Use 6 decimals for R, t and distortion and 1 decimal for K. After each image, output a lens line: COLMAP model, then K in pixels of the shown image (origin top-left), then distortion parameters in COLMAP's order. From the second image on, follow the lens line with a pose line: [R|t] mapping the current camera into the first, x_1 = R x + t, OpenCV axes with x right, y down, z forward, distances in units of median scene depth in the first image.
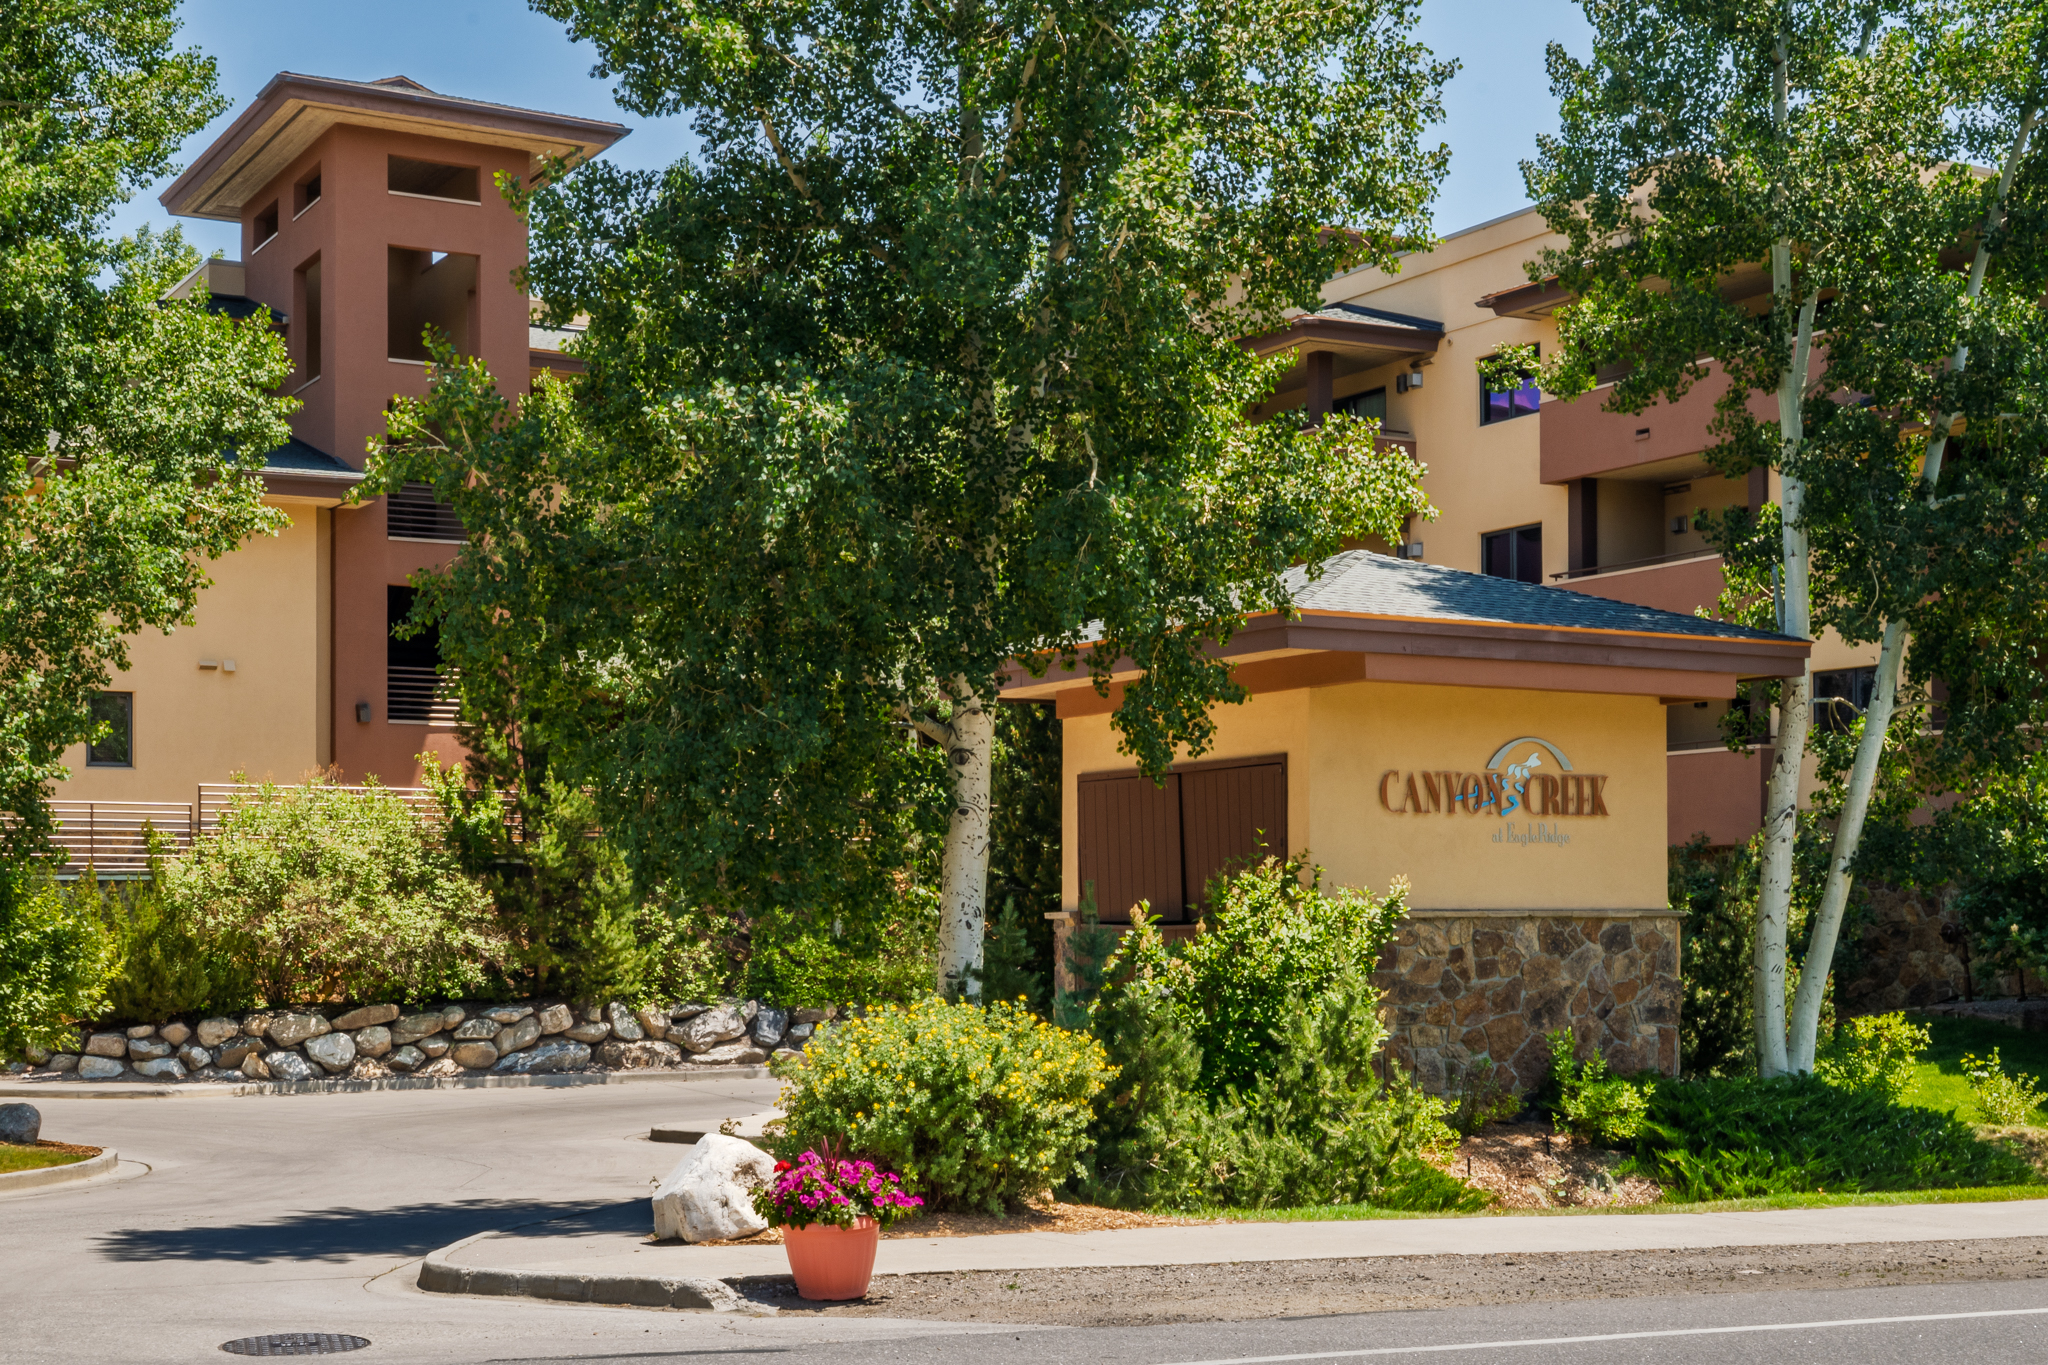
lens RADIAL K [[2820.2, 0, 1025.9], [0, 2820.2, 682.0], [0, 0, 1]] dist [-0.003864, 0.000000]
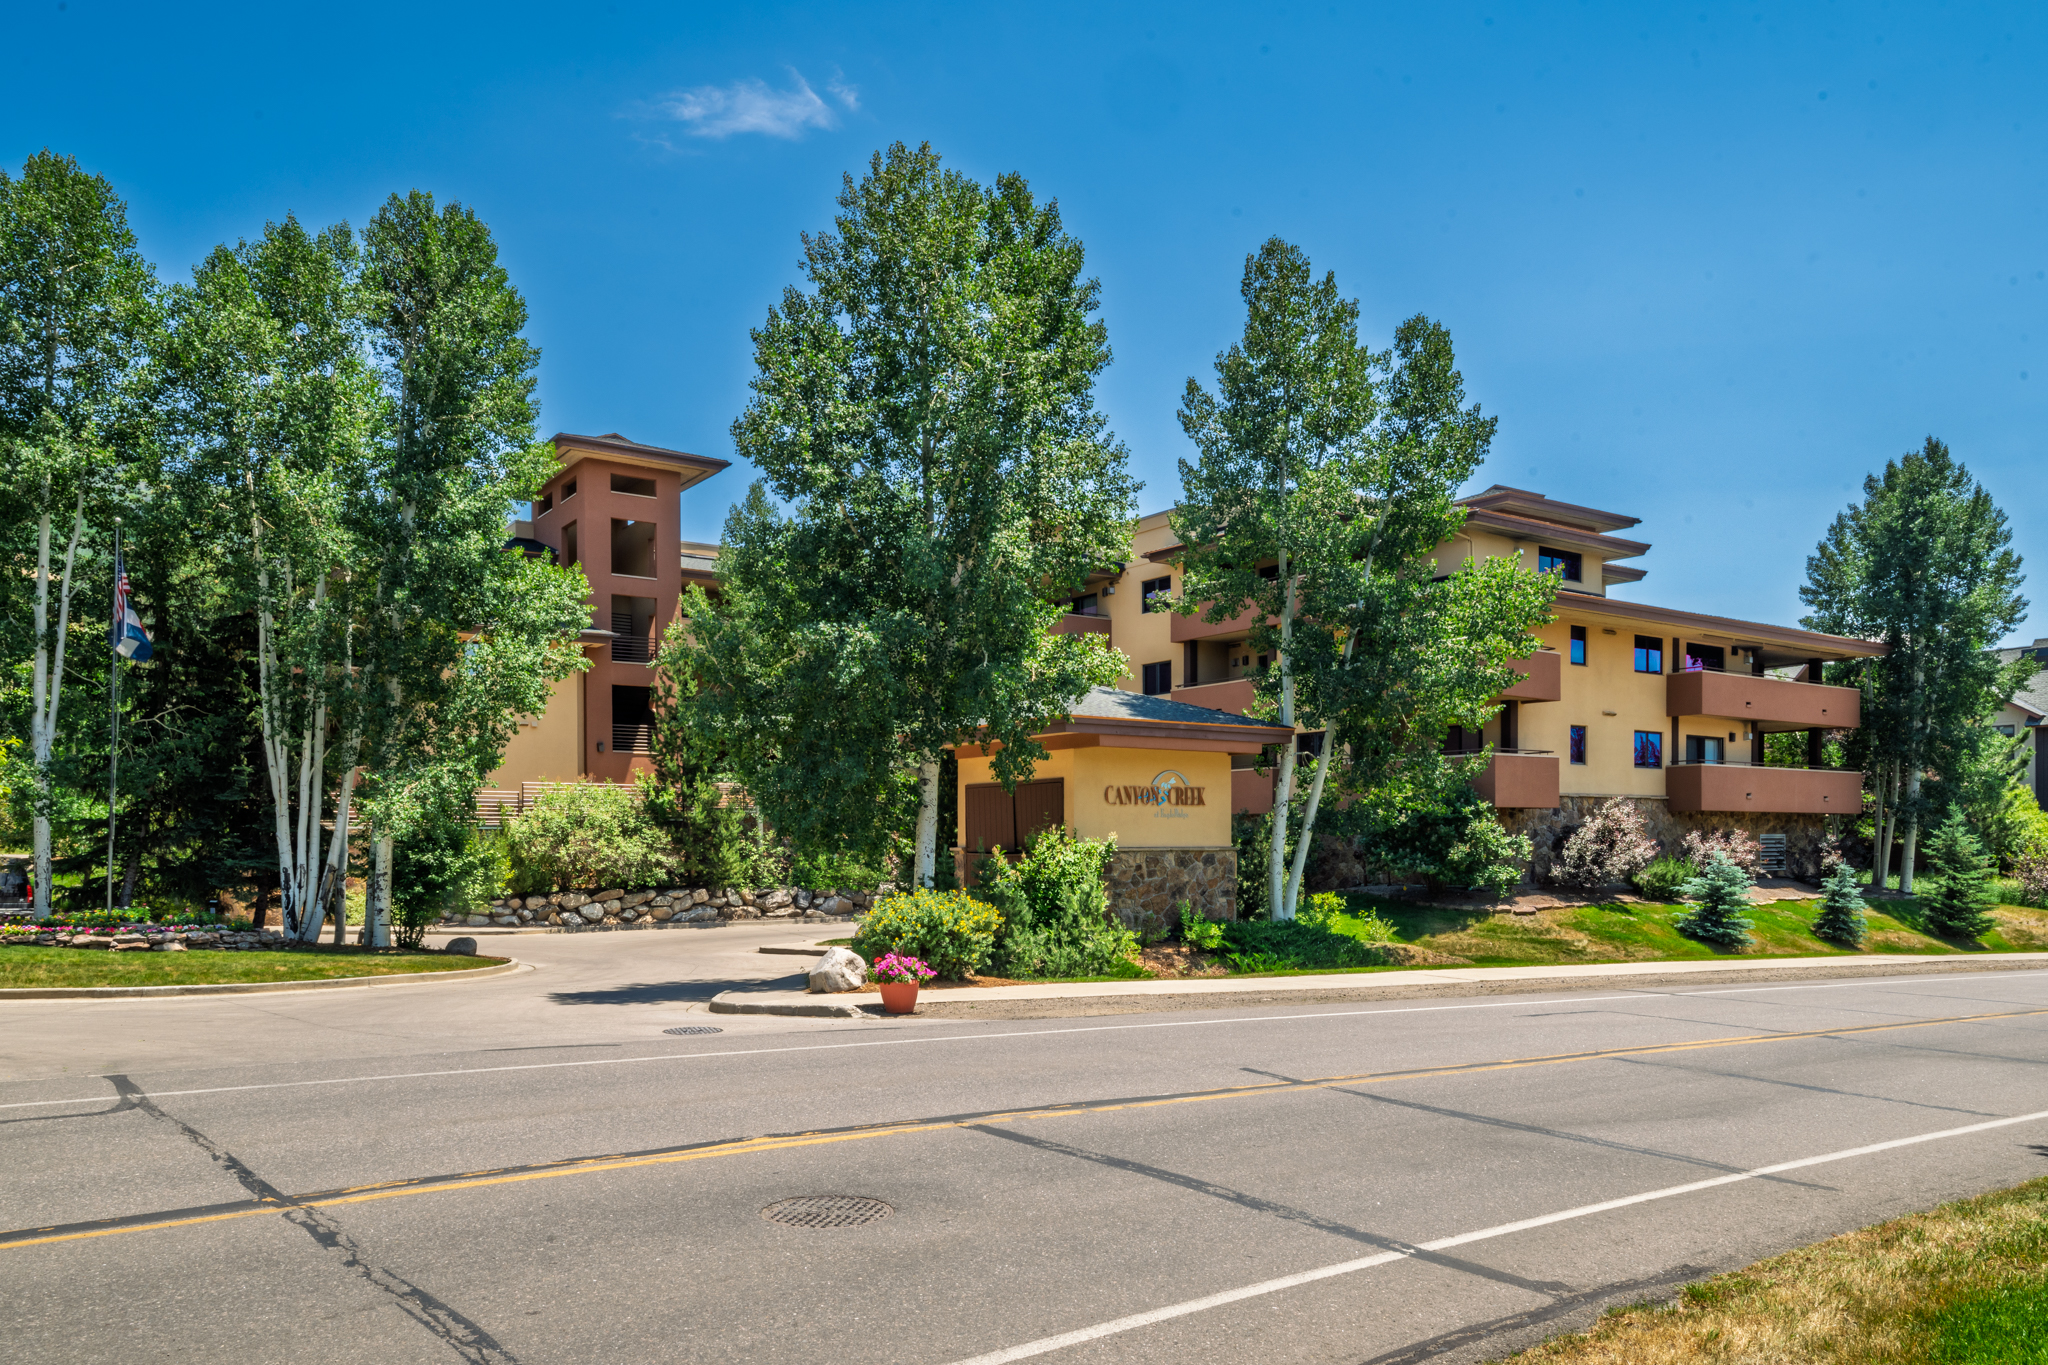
lens RADIAL K [[1460.7, 0, 977.2], [0, 1460.7, 734.4], [0, 0, 1]] dist [-0.008146, -0.000374]
pose [[0.998511, 0.001809, 0.054519, -0.037530], [-0.002421, 0.999935, 0.011163, -0.021103], [-0.054495, -0.011279, 0.998450, -0.148397]]
